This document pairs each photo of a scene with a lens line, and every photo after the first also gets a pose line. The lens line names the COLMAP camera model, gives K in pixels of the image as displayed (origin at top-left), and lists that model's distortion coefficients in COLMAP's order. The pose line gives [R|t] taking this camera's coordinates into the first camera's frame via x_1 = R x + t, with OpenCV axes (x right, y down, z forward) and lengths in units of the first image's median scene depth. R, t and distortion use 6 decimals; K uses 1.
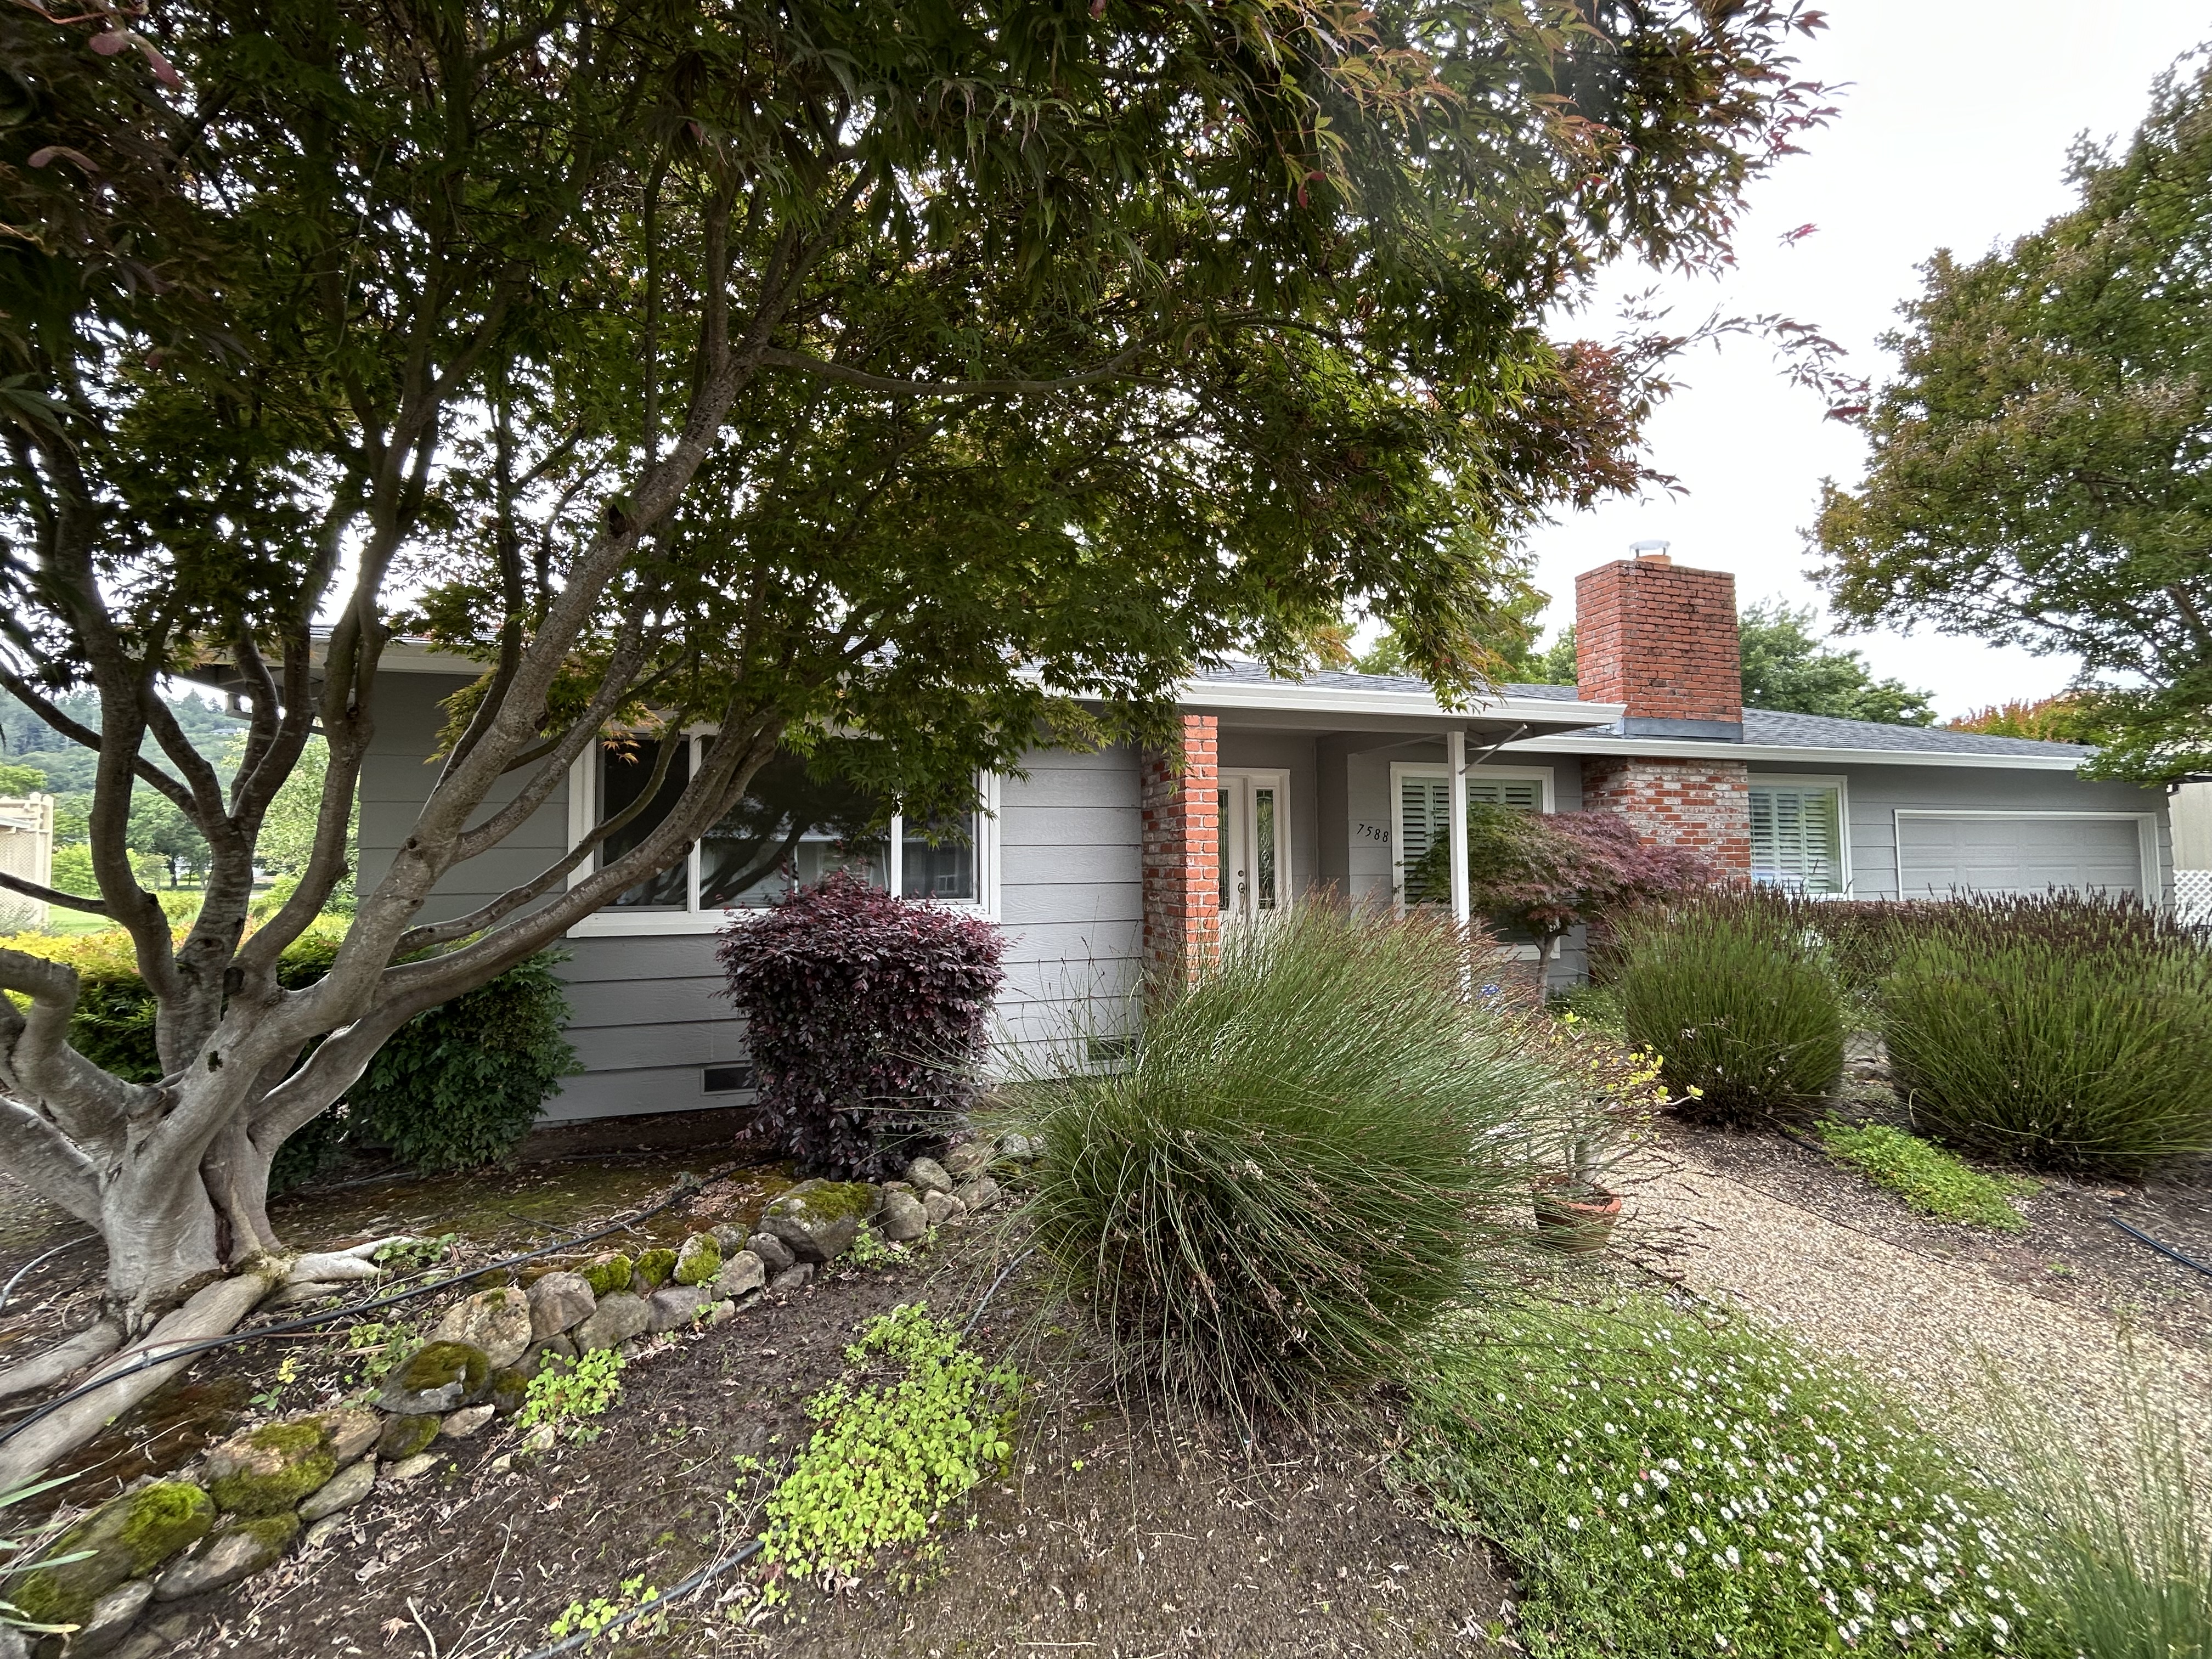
lens RADIAL K [[902.7, 0, 1103.5], [0, 902.7, 817.9], [0, 0, 1]] dist [-0.001848, -0.000250]
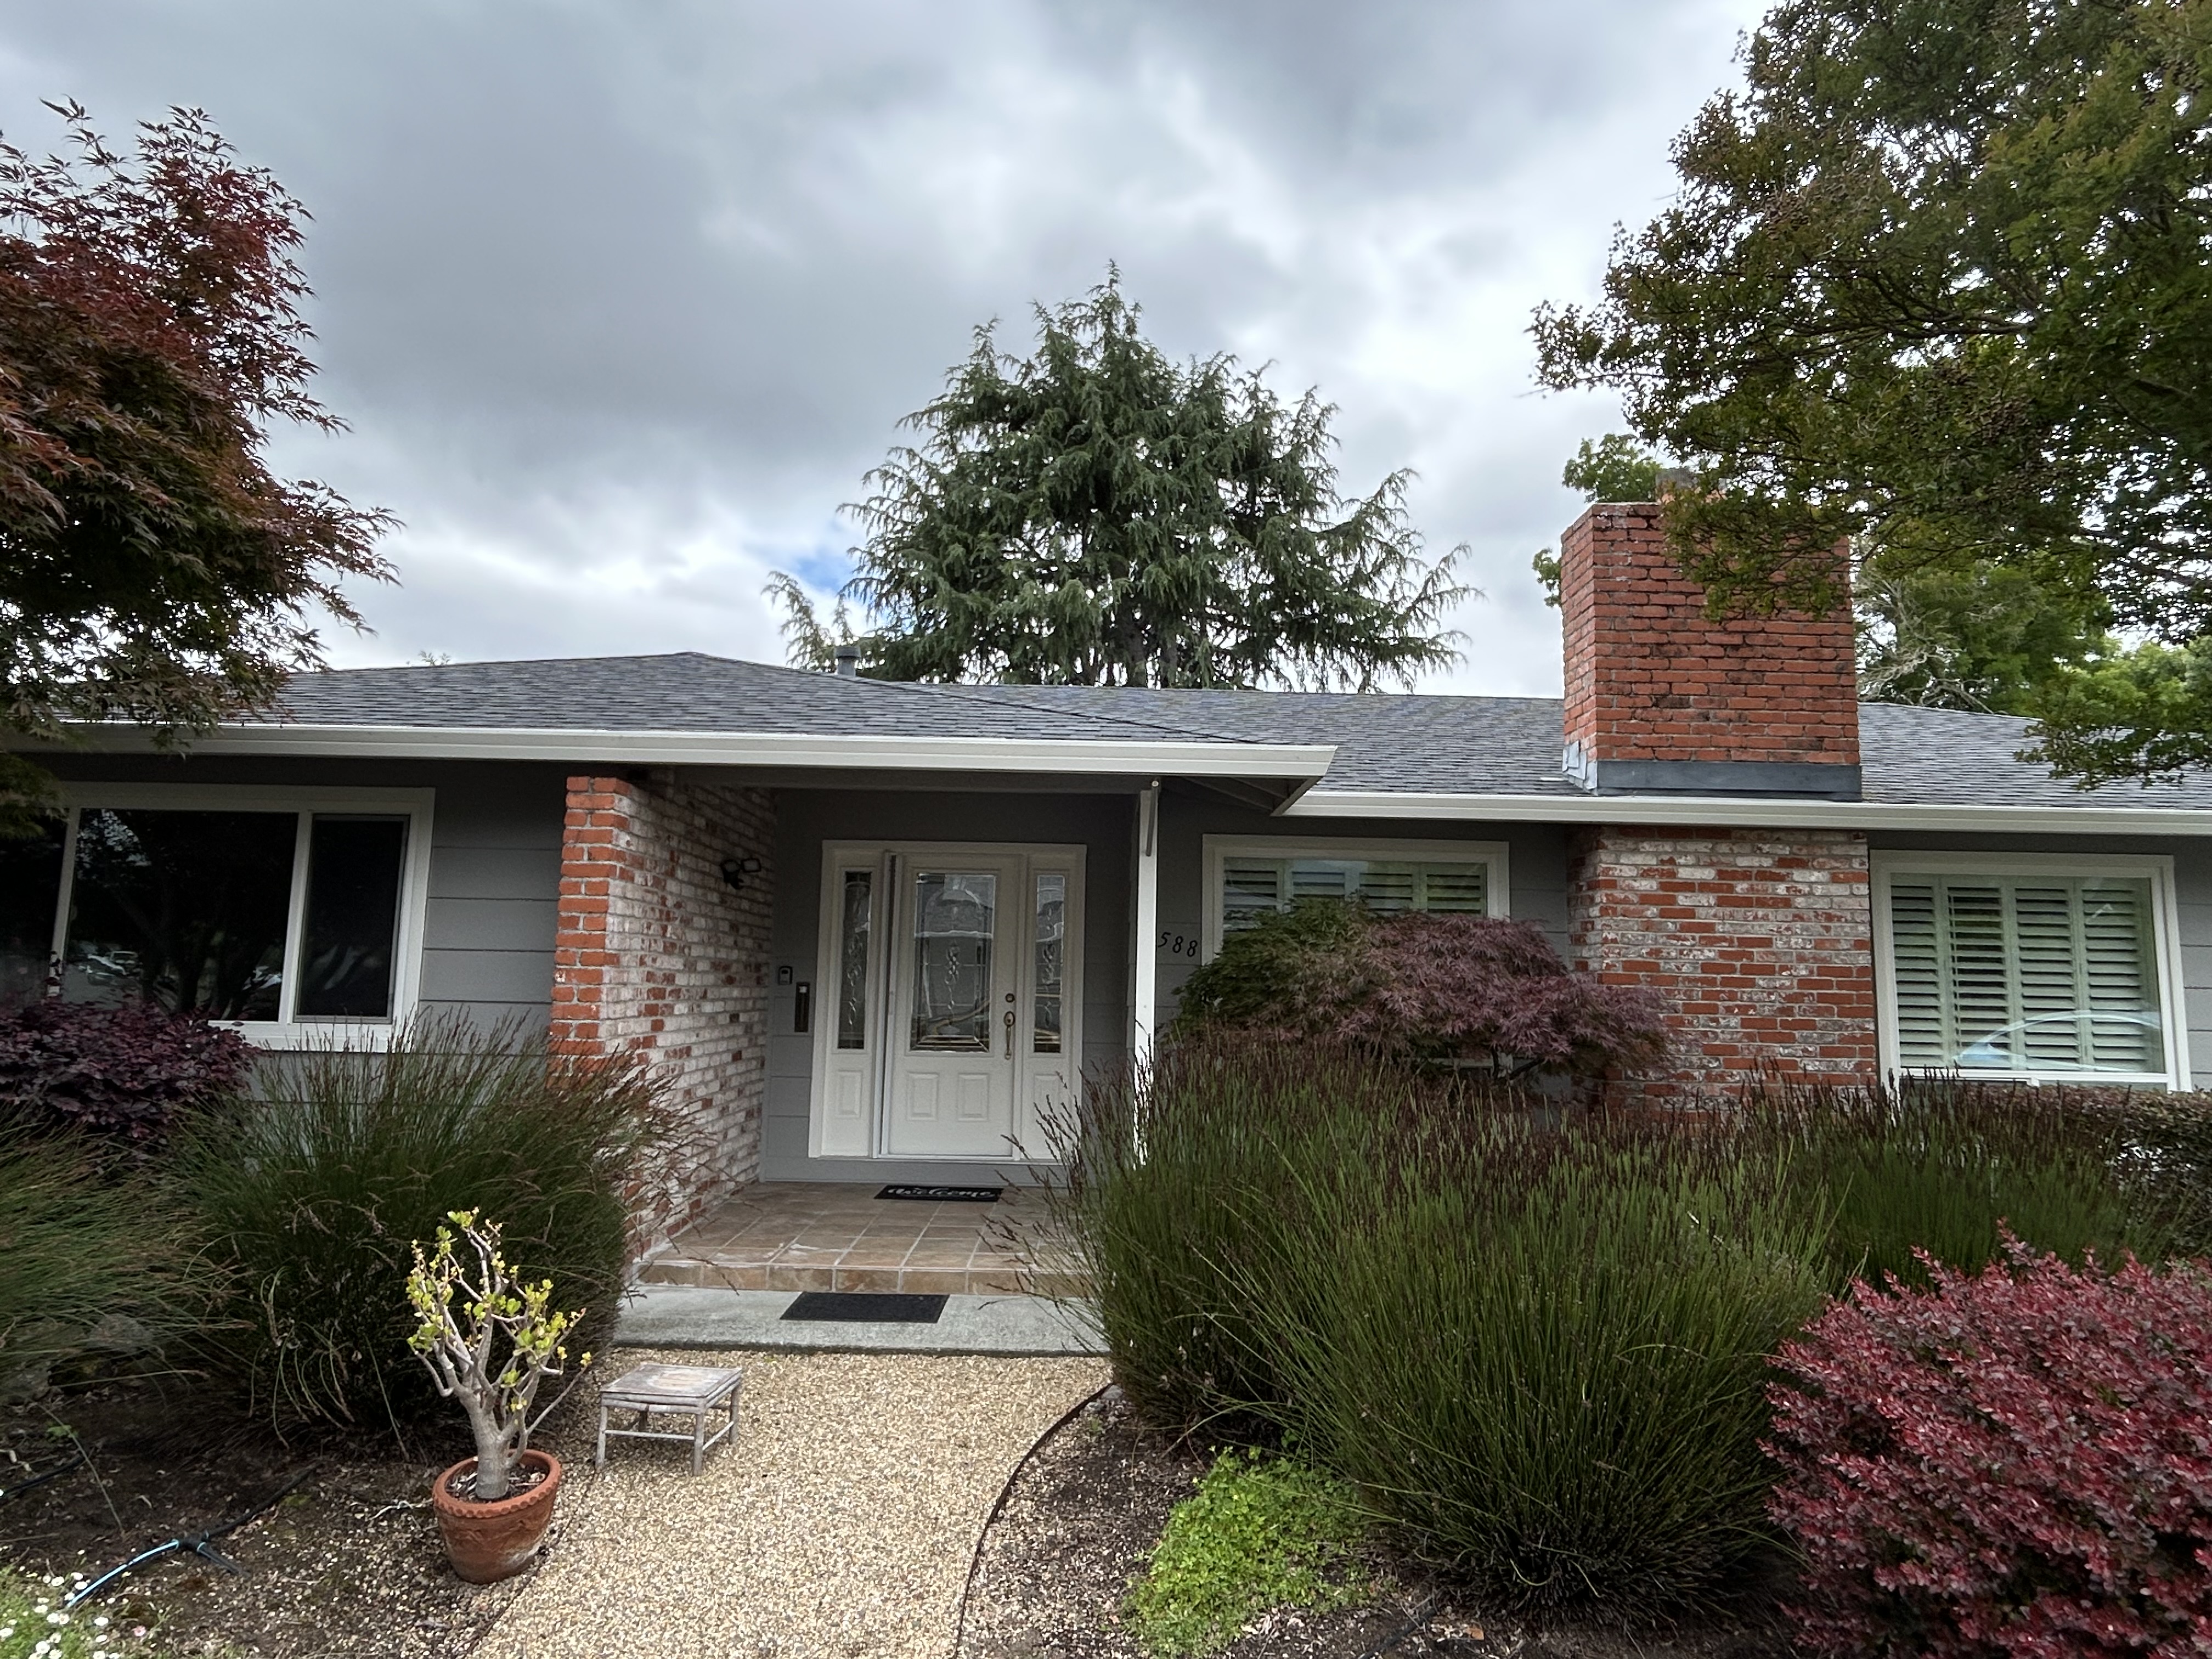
lens RADIAL K [[1306.0, 0, 1105.6], [0, 1306.0, 828.3], [0, 0, 1]] dist [0.000904, 0.000302]
pose [[0.956782, -0.003771, -0.290781, 0.514291], [-0.014265, 0.998104, -0.059882, -0.008714], [0.290455, 0.061442, 0.954914, 0.069000]]
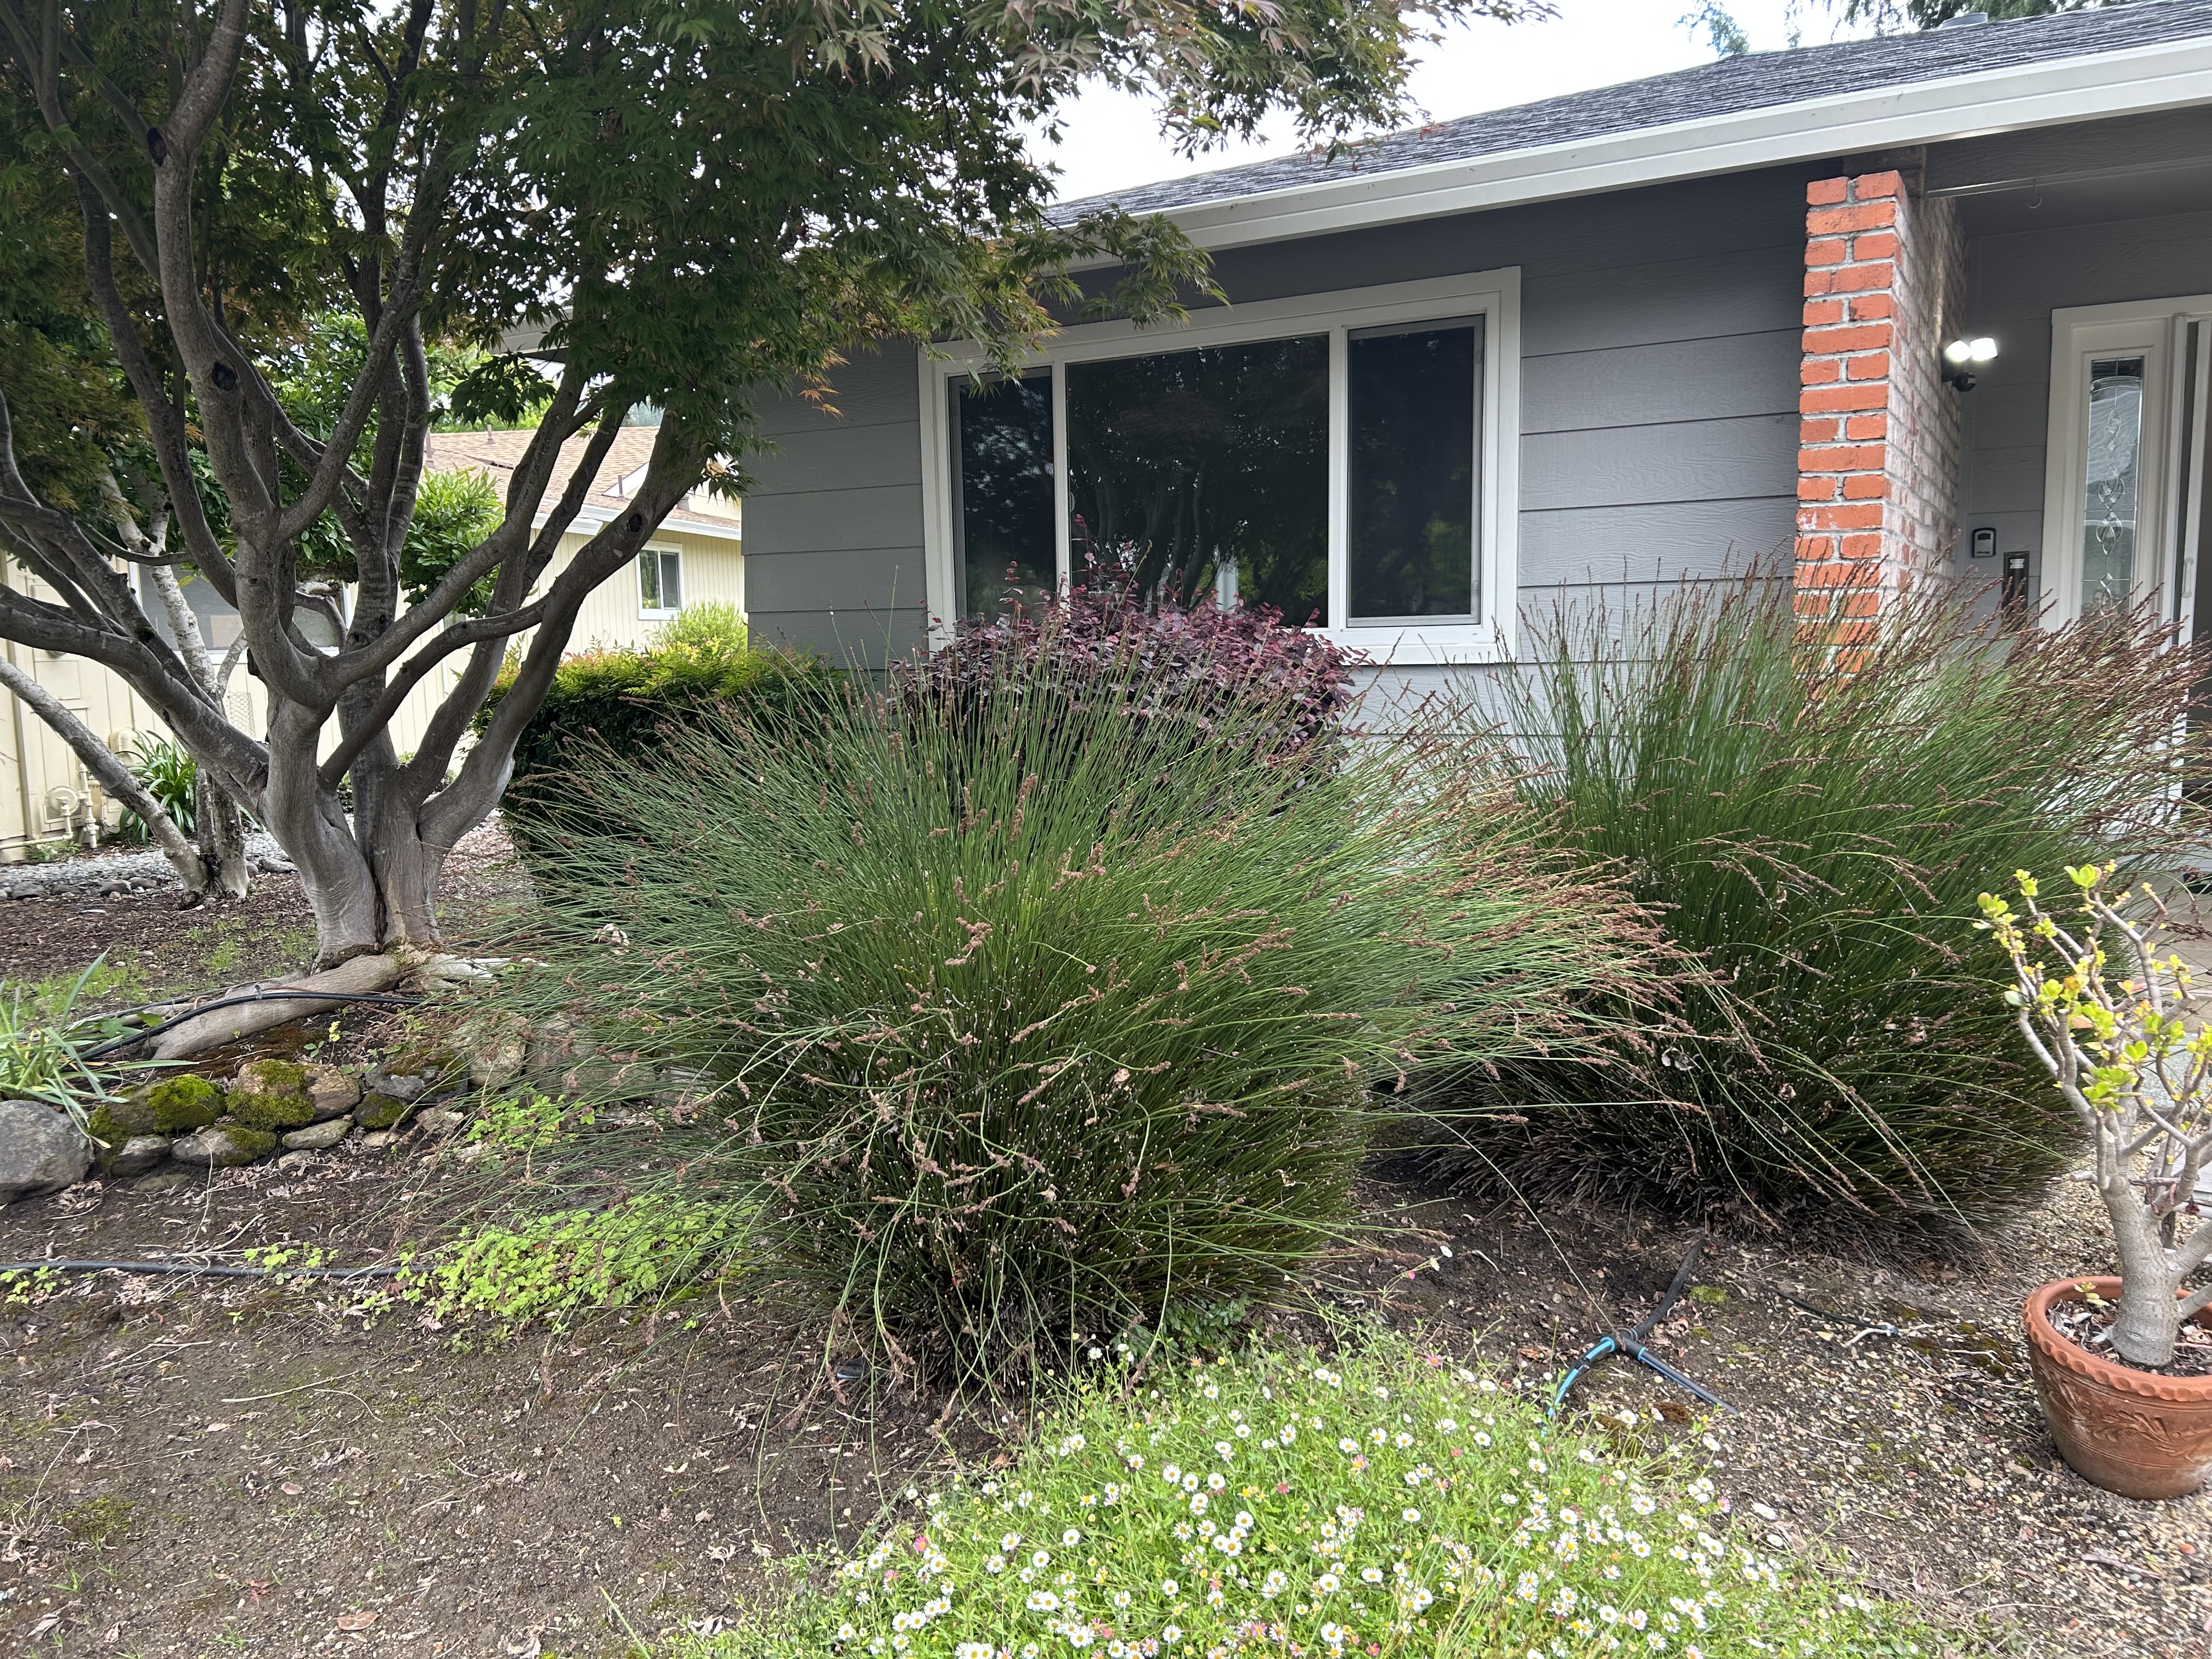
lens RADIAL K [[1668.8, 0, 1104.2], [0, 1668.8, 833.0], [0, 0, 1]] dist [0.008987, -0.003123]
pose [[0.680412, 0.084805, -0.727906, 0.298145], [0.055627, 0.984439, 0.166690, 0.026806], [0.730716, -0.153909, 0.665107, 0.100410]]
